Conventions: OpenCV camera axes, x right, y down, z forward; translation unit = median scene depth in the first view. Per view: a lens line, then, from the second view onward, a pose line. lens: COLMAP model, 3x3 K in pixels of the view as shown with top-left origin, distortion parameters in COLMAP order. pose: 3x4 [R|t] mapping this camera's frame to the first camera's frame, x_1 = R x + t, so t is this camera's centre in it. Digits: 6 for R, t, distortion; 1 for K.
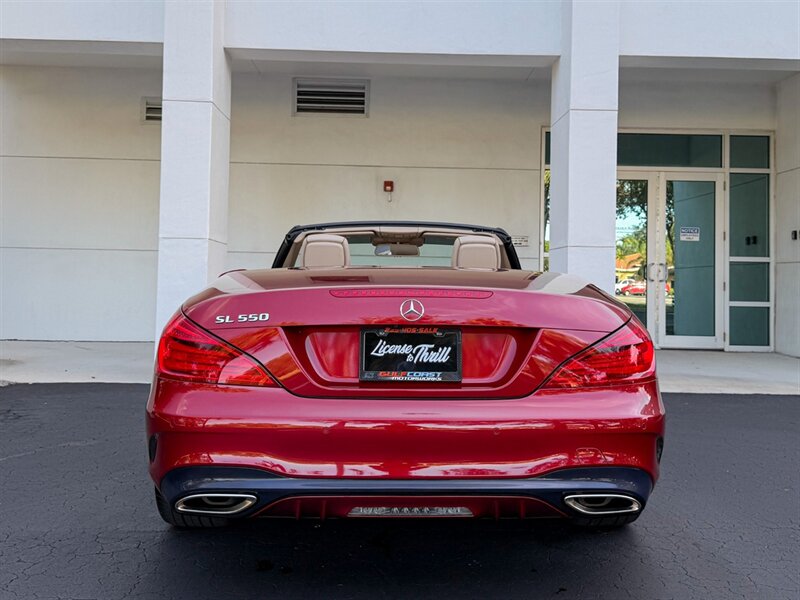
lens RADIAL K [[852.1, 0, 405.8], [0, 852.1, 255.7], [0, 0, 1]] dist [0.066942, 0.000000]
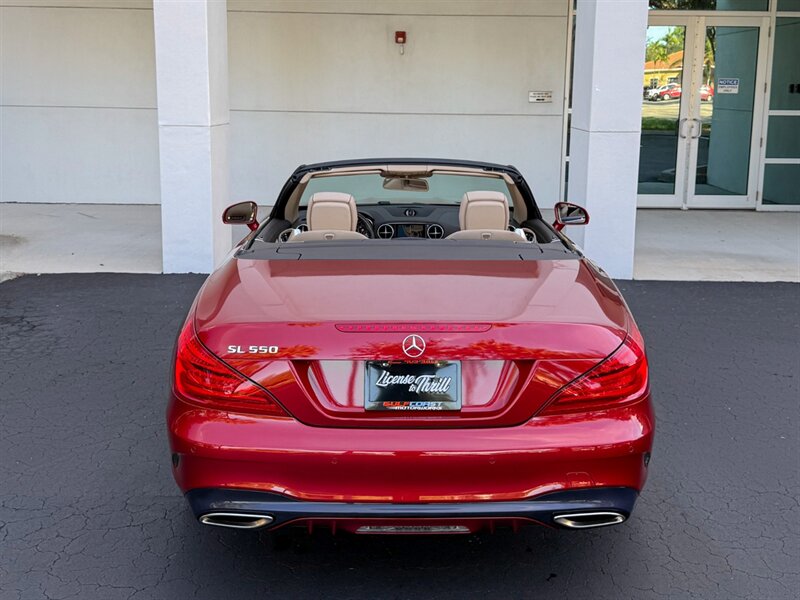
lens RADIAL K [[921.3, 0, 407.1], [0, 921.3, 239.0], [0, 0, 1]] dist [0.077388, 0.000000]
pose [[0.999805, -0.004366, -0.019236, 0.004990], [0.008135, 0.979659, 0.200507, -0.068050], [0.017969, -0.200624, 0.979503, -0.019909]]
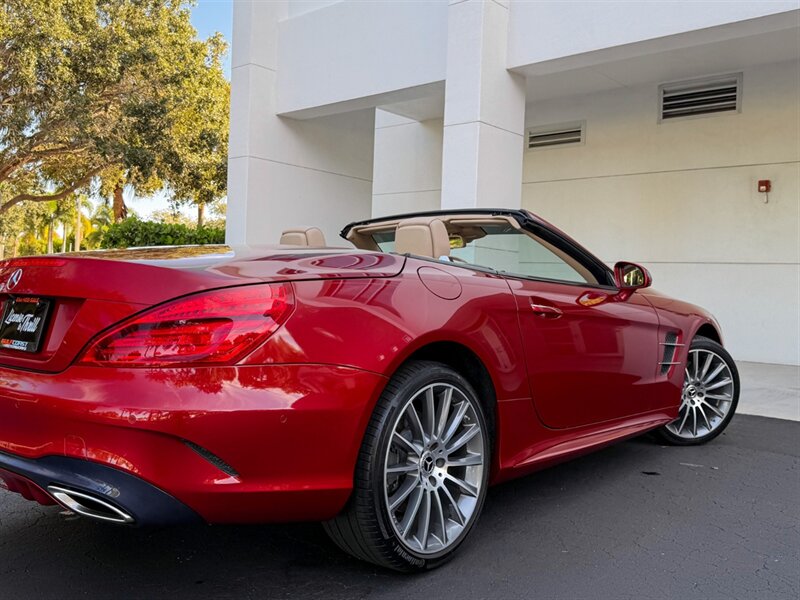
lens RADIAL K [[743.3, 0, 387.1], [0, 743.3, 278.6], [0, 0, 1]] dist [0.016946, 0.000000]
pose [[0.739207, -0.008160, -0.673428, 0.216433], [0.008091, 0.999962, -0.003235, 0.016179], [0.673429, -0.003057, 0.739245, 0.149491]]
